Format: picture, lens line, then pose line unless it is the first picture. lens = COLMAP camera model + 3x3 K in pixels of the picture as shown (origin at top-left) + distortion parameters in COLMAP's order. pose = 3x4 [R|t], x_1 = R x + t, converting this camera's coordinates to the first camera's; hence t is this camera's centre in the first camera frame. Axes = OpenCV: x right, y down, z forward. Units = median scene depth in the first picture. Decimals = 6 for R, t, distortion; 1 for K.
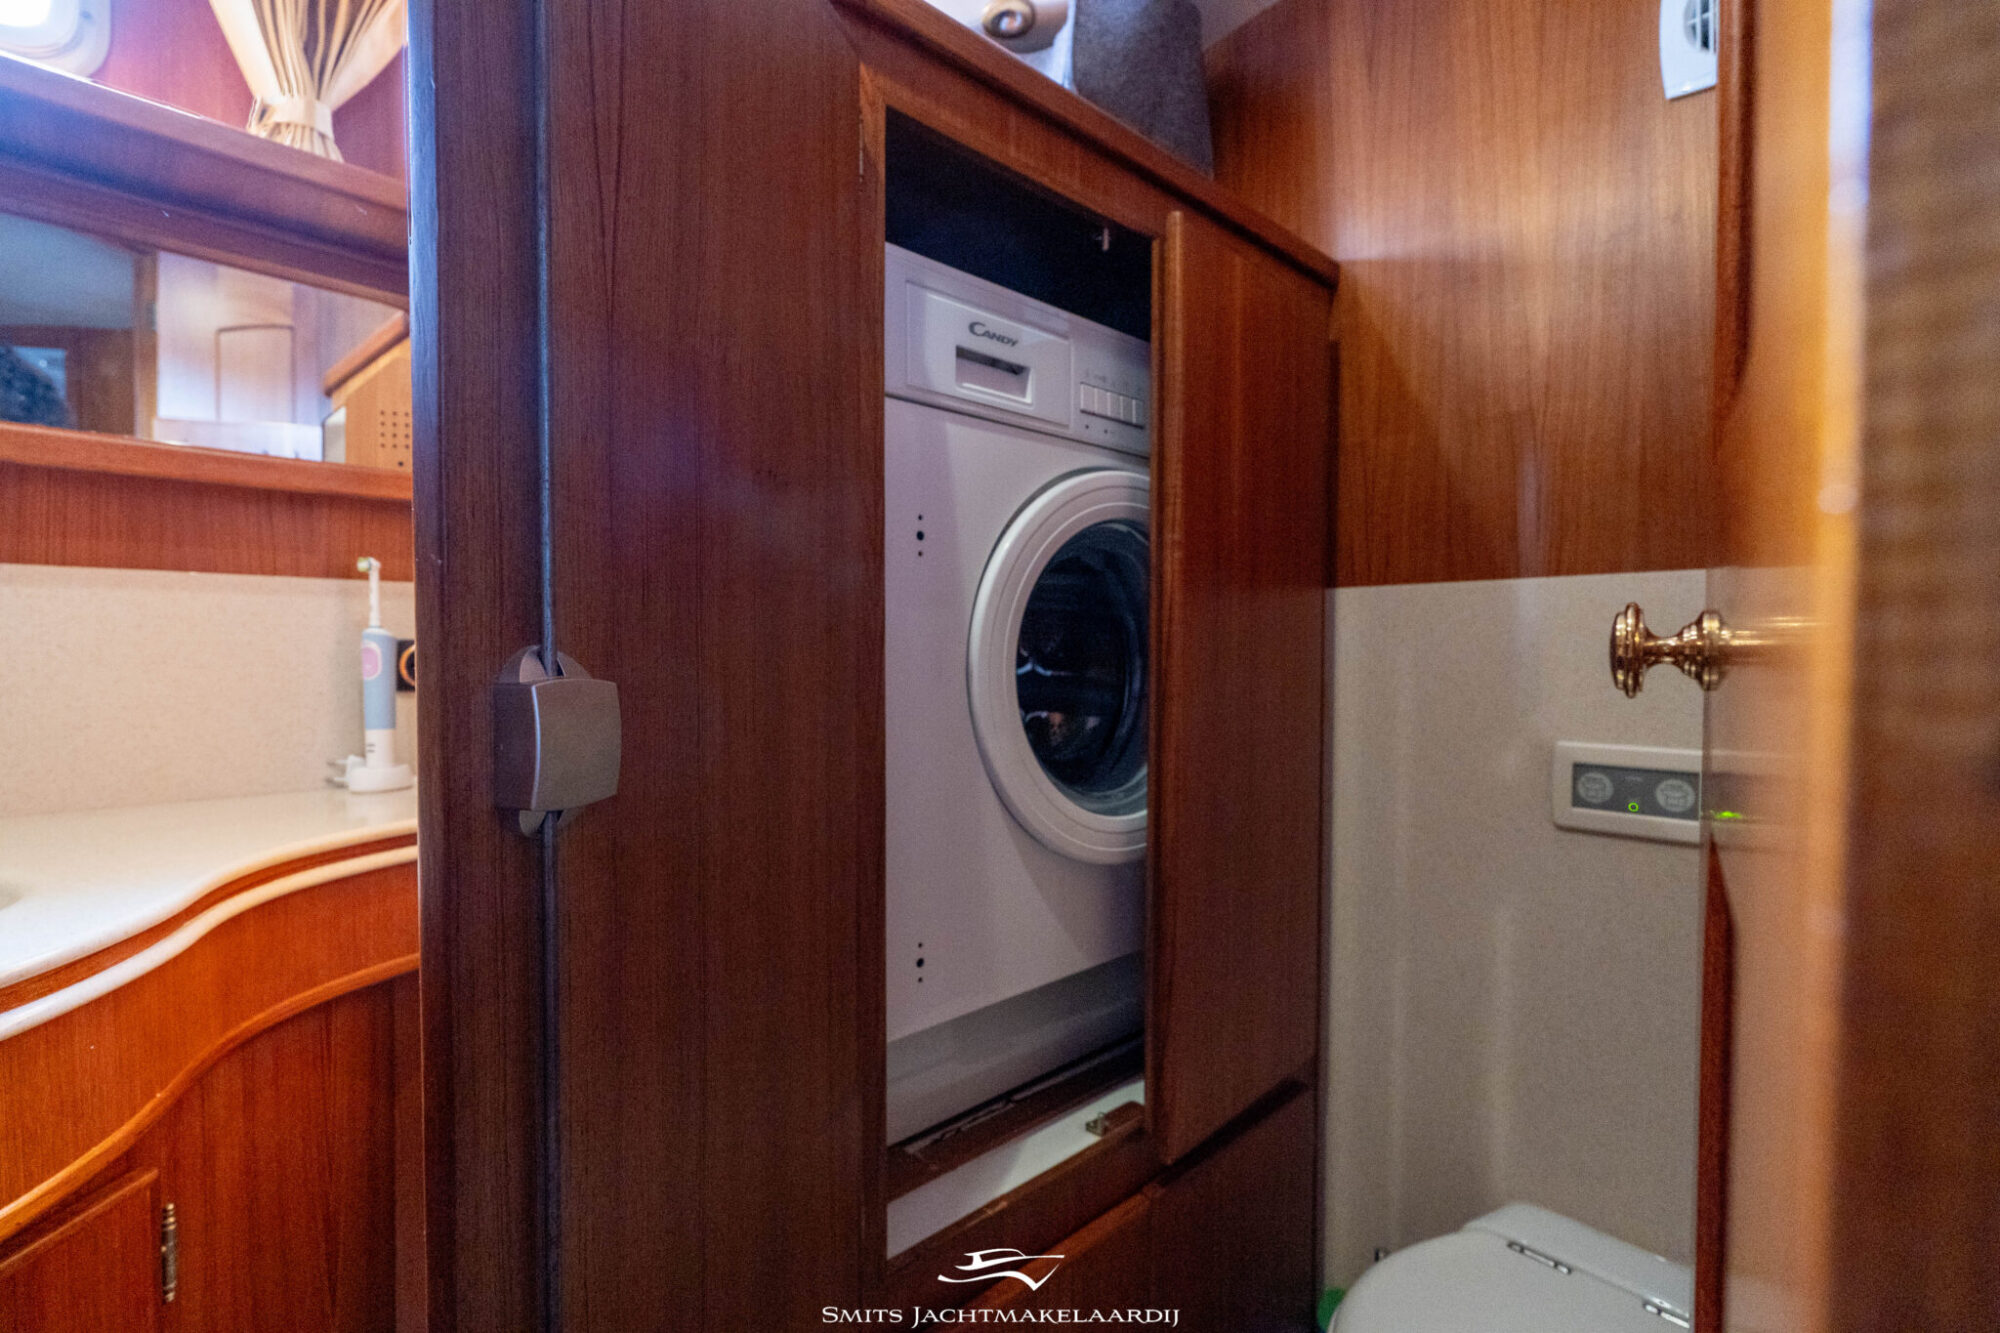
lens RADIAL K [[878.1, 0, 998.8], [0, 878.1, 671.3], [0, 0, 1]] dist [-0.004090, 0.000292]
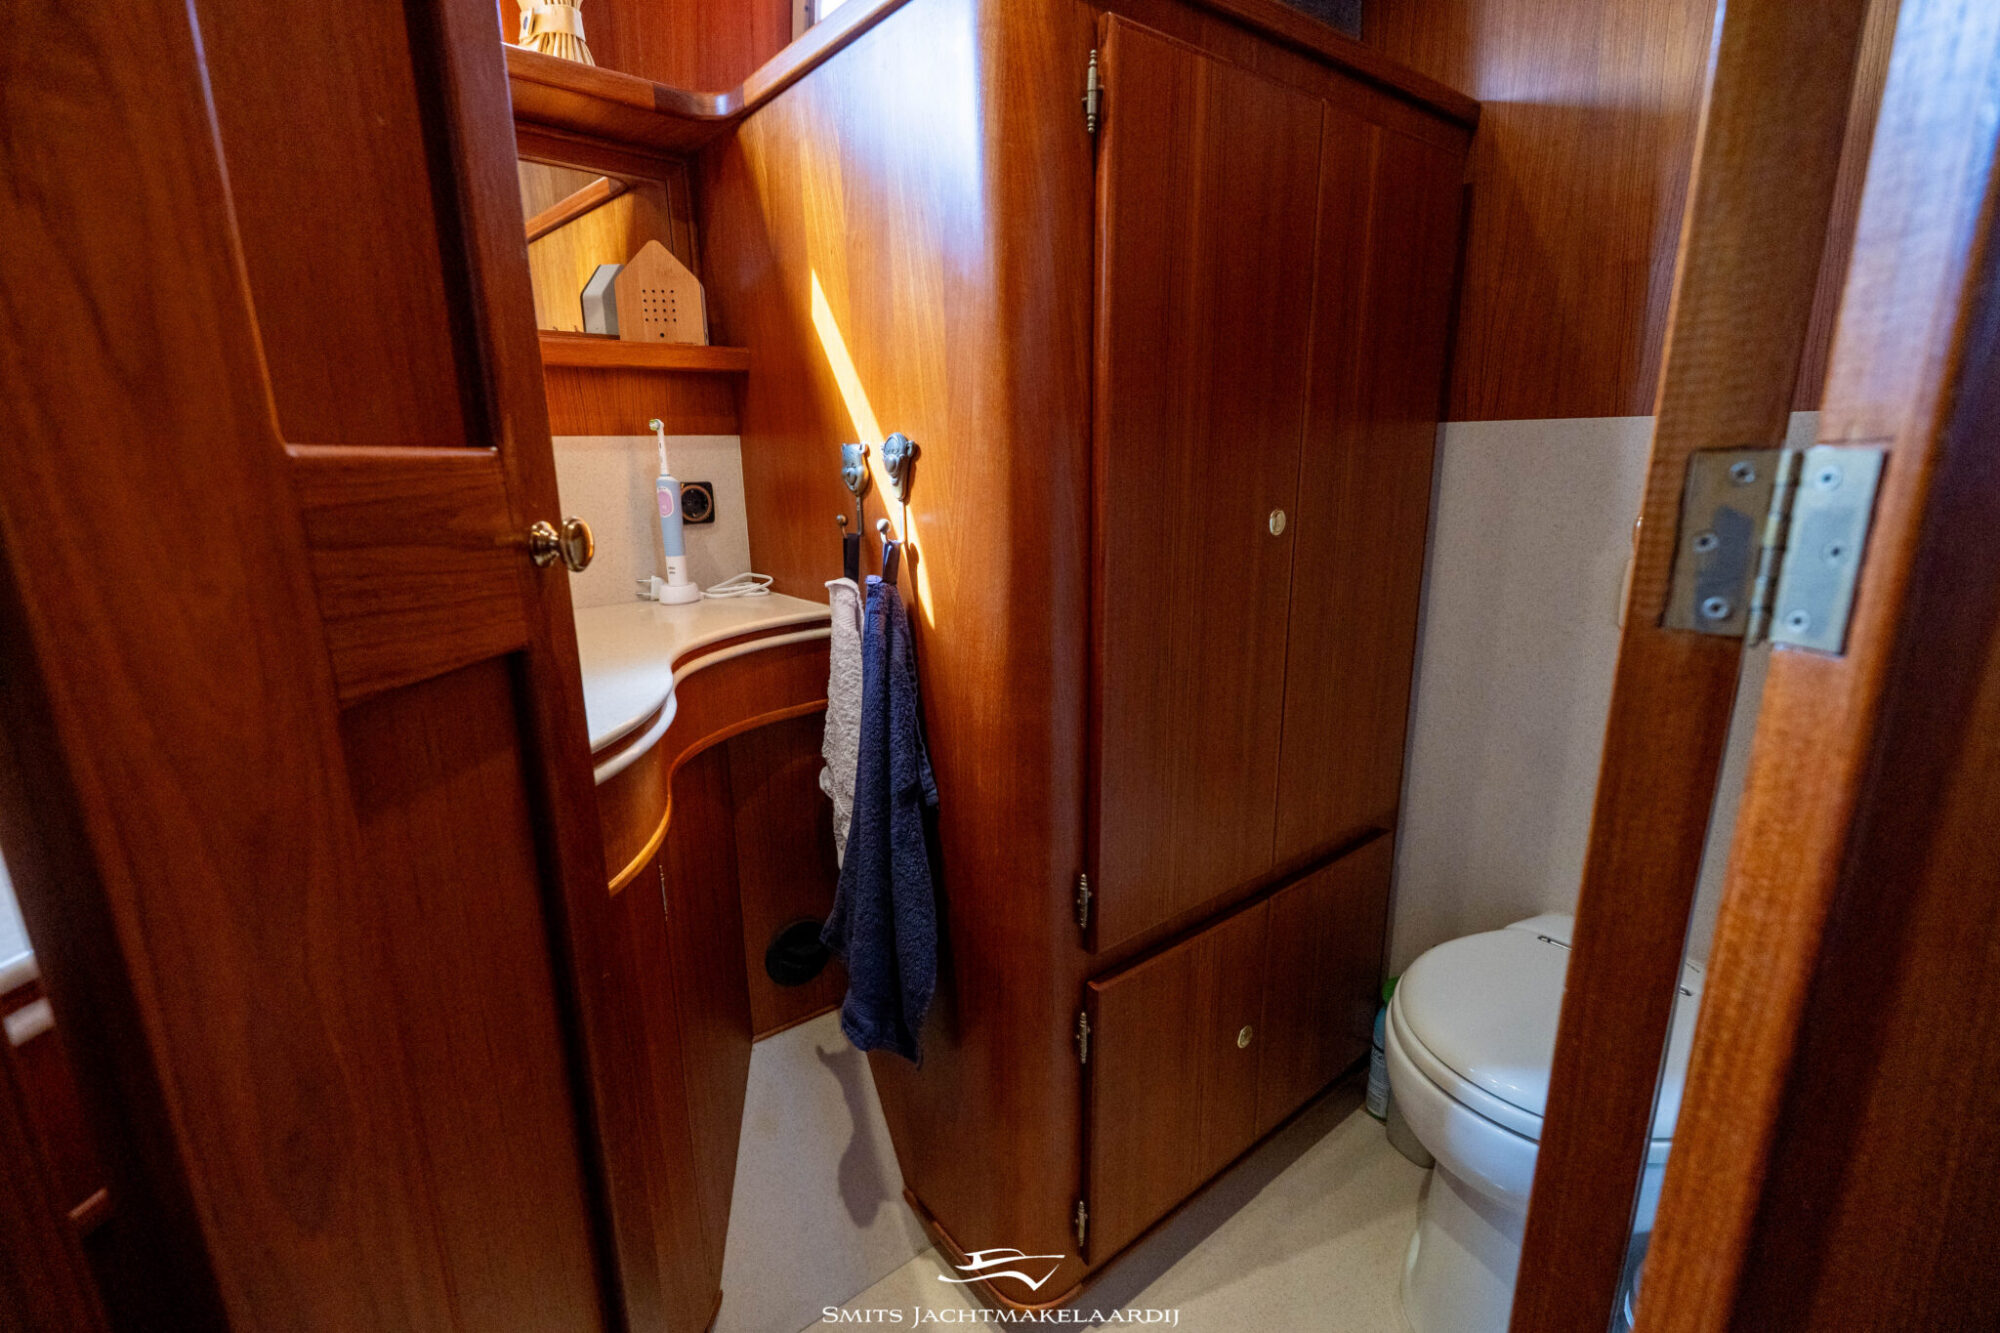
lens RADIAL K [[880.9, 0, 1000.0], [0, 880.9, 666.5], [0, 0, 1]] dist [-0.001410, -0.000033]
pose [[0.997288, 0.000498, -0.073602, -0.118976], [0.015445, 0.976295, 0.215891, -0.042400], [0.071965, -0.216442, 0.973639, -0.237260]]
